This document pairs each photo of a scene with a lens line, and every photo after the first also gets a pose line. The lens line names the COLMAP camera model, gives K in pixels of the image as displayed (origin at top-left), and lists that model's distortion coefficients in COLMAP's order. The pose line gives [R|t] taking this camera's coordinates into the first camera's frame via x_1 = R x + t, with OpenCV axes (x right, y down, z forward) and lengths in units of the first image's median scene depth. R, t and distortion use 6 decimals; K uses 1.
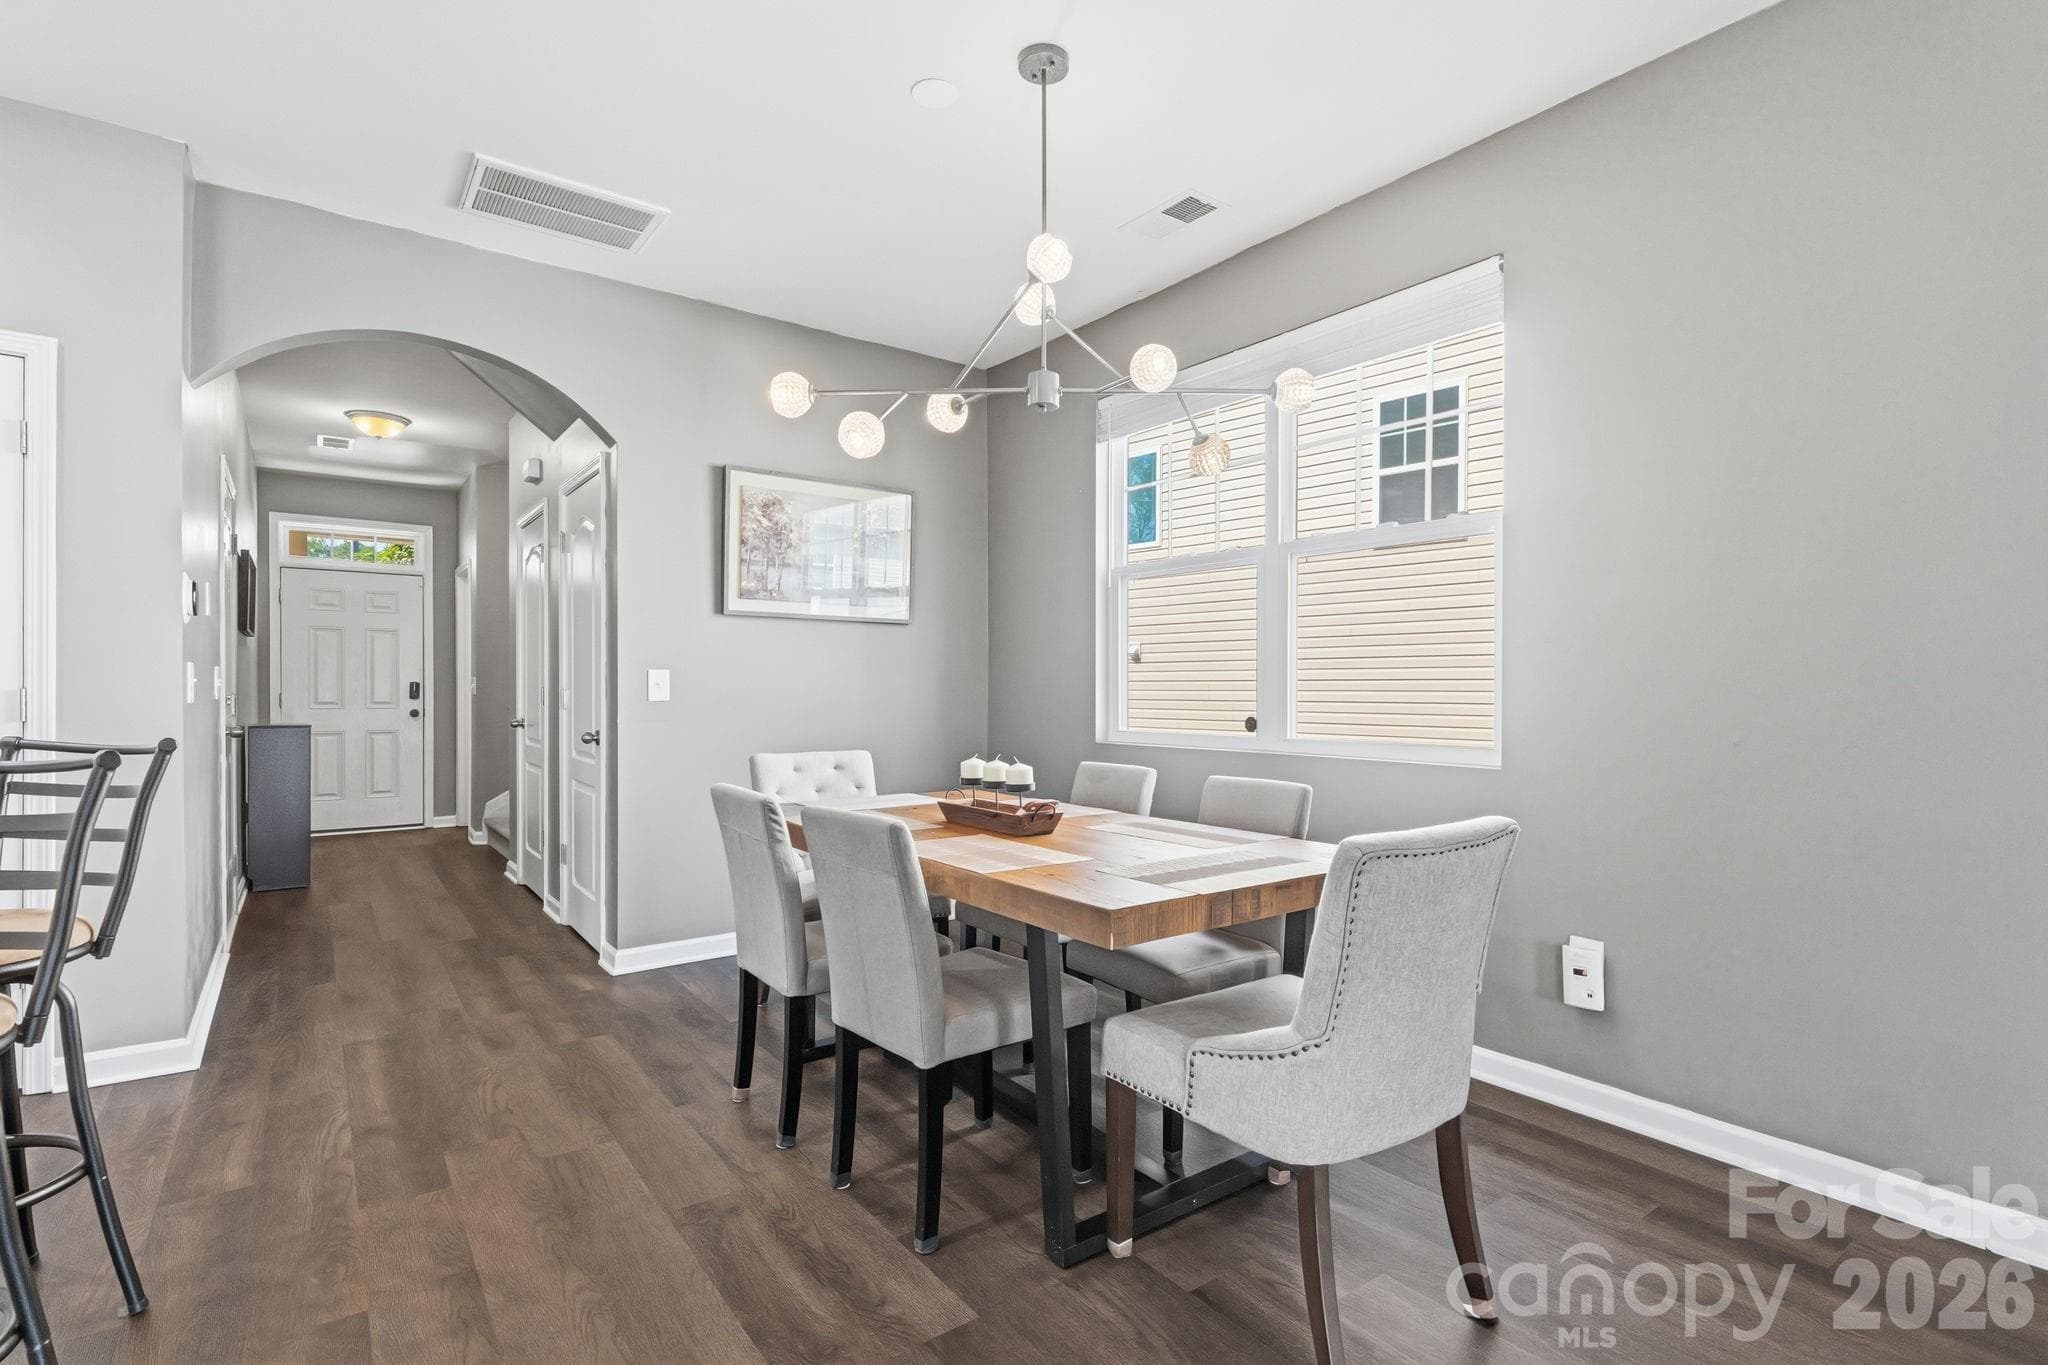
lens RADIAL K [[975.0, 0, 1060.9], [0, 975.0, 695.9], [0, 0, 1]] dist [0.000067, 0.000023]
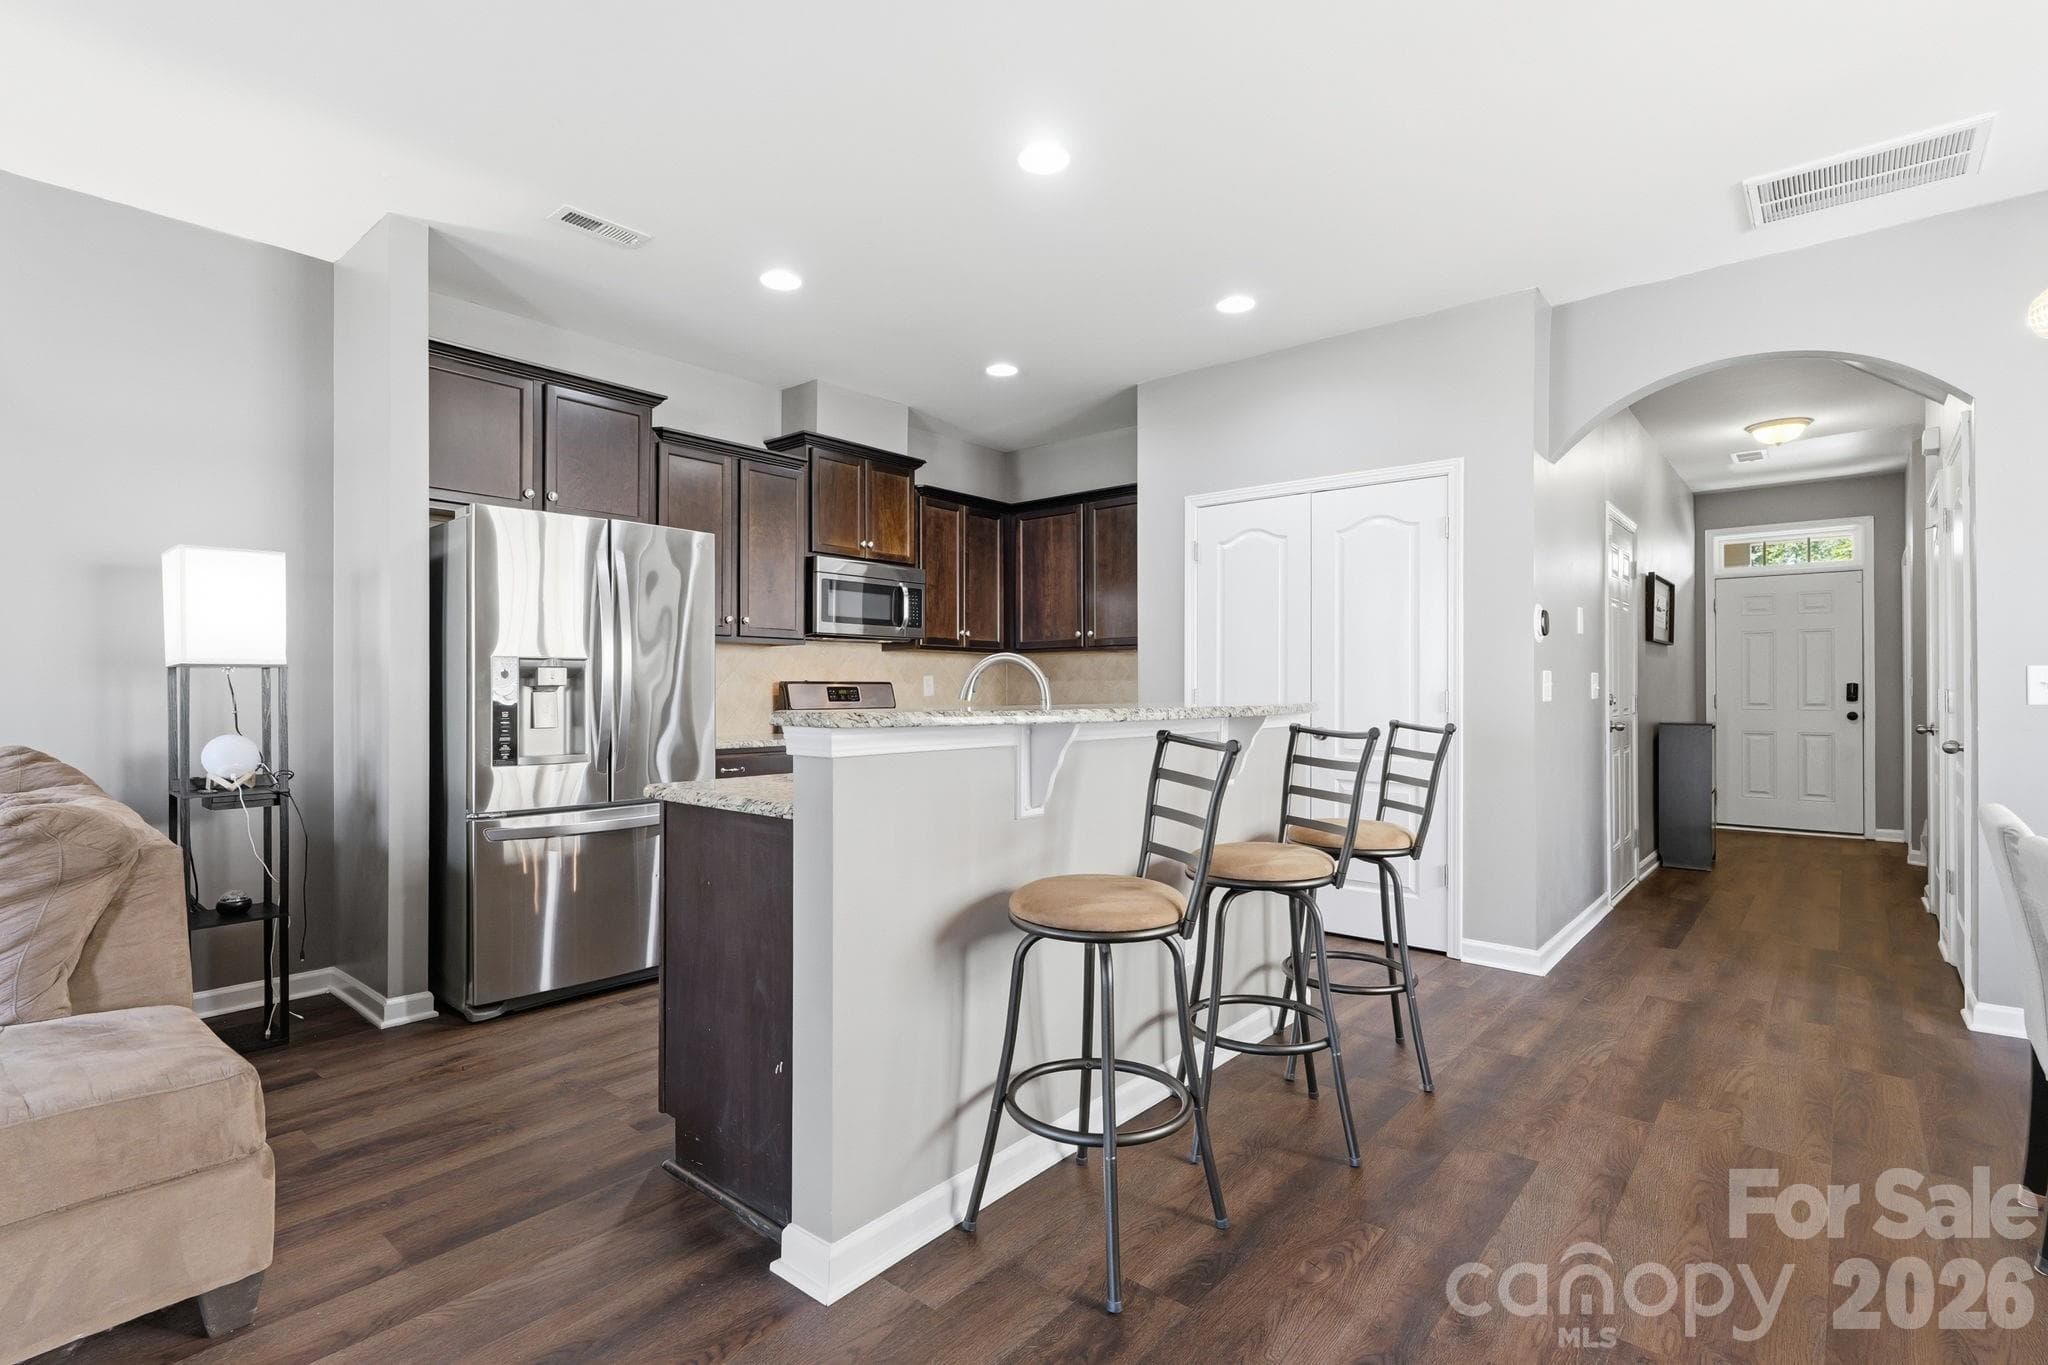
lens RADIAL K [[969.0, 0, 1004.5], [0, 969.0, 687.5], [0, 0, 1]] dist [0.000080, 0.000259]
pose [[0.195391, -0.004403, -0.980715, 0.248974], [-0.006101, 0.999965, -0.005705, 0.000538], [0.980706, 0.007098, 0.195358, 0.017438]]
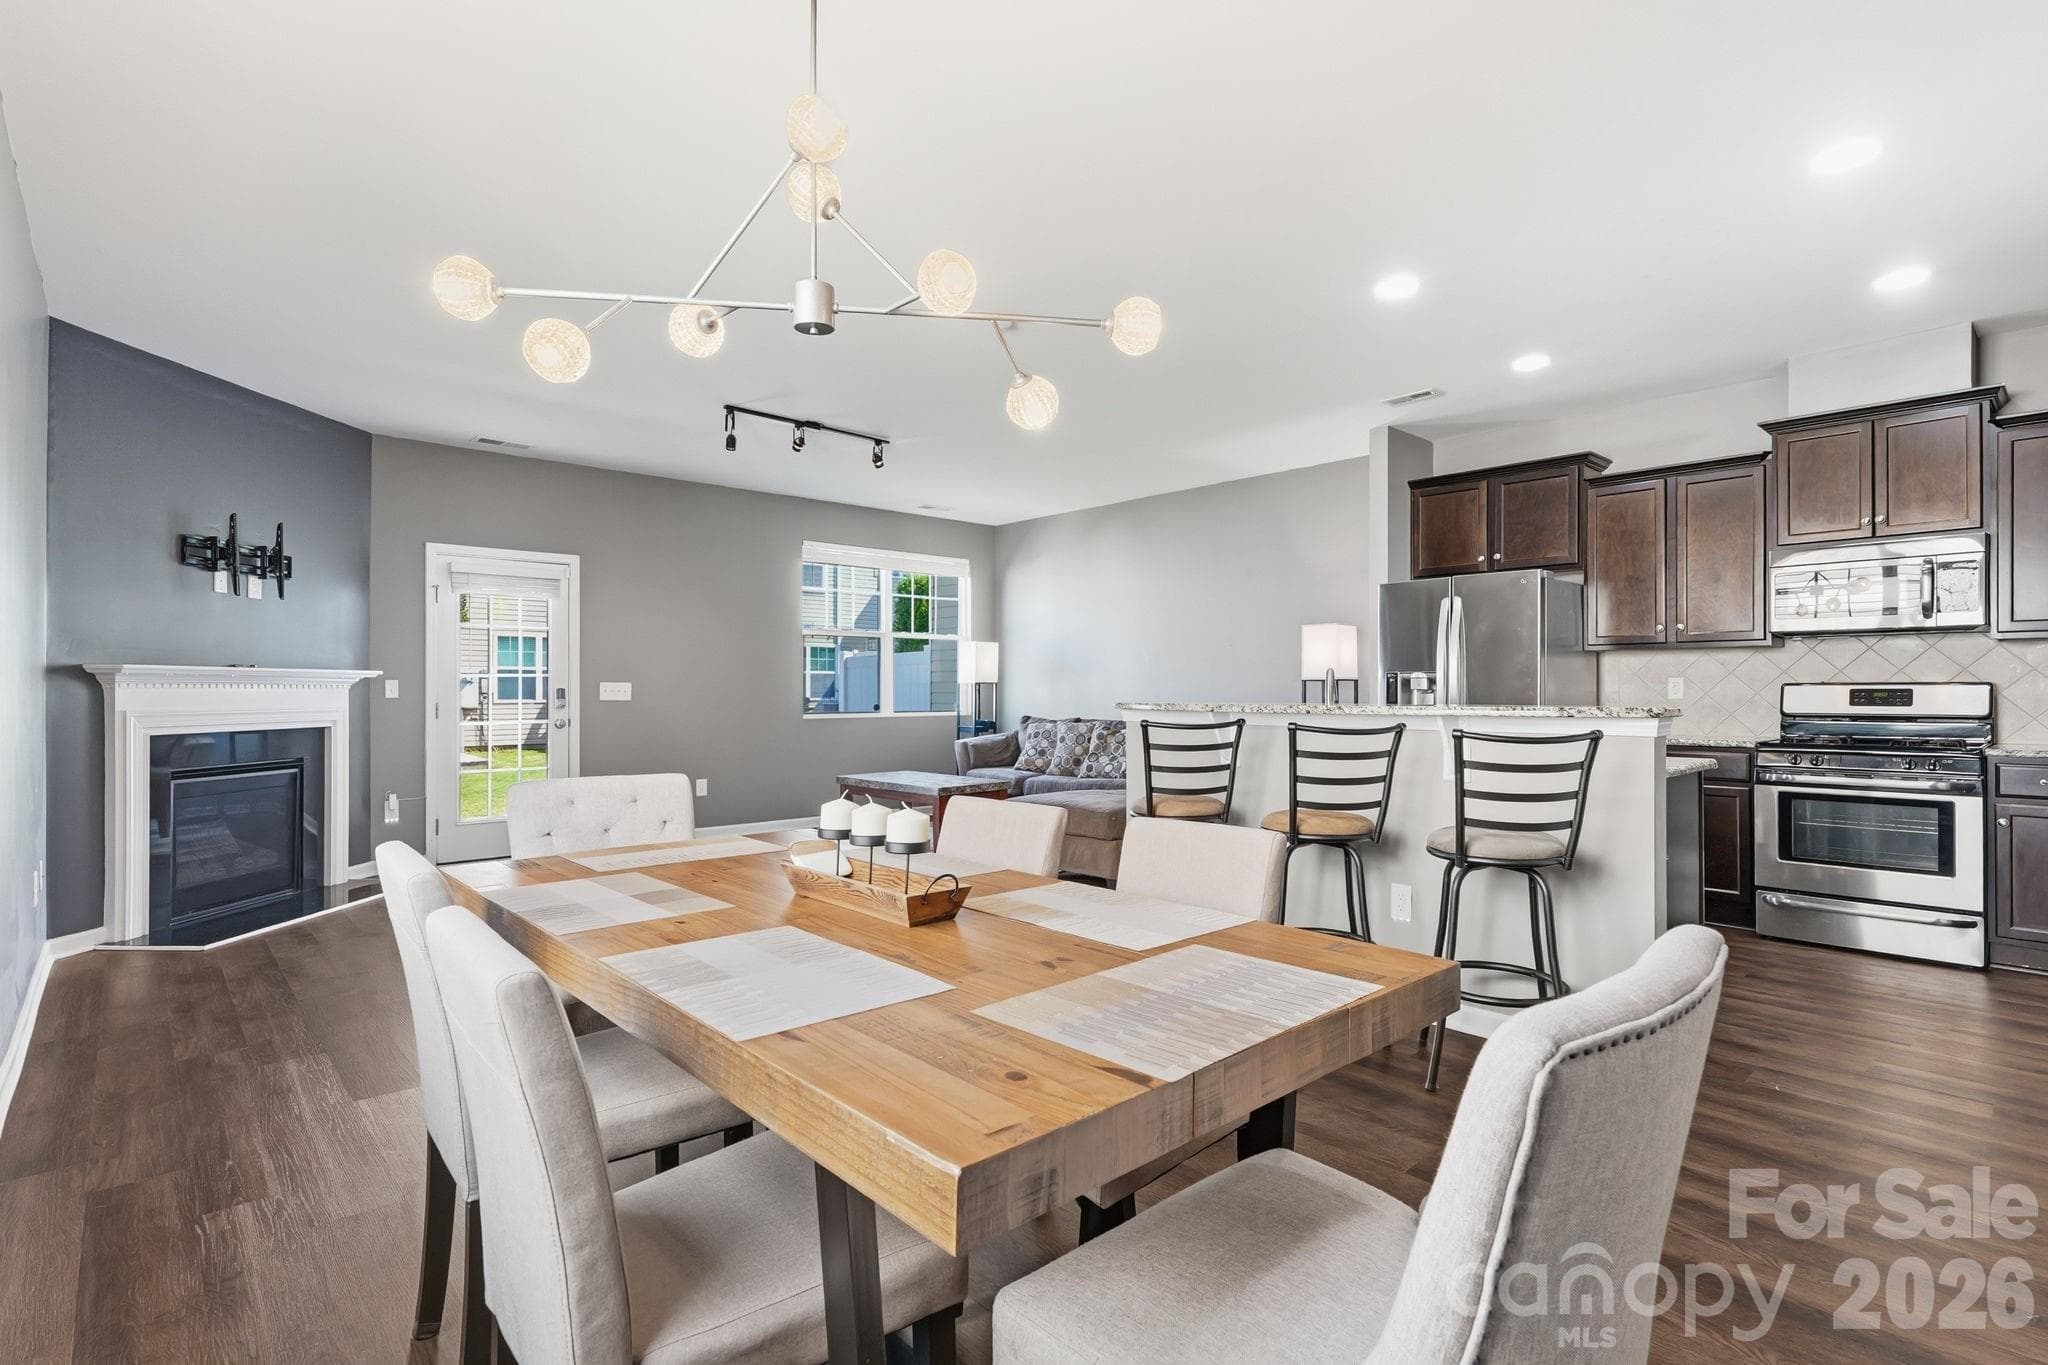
lens RADIAL K [[972.9, 0, 1034.3], [0, 972.9, 681.2], [0, 0, 1]] dist [0.013134, -0.000636]
pose [[-0.996773, -0.000885, -0.080269, -0.085465], [-0.000802, 0.999999, -0.001065, -0.017282], [0.080269, -0.000997, -0.996773, 1.391781]]
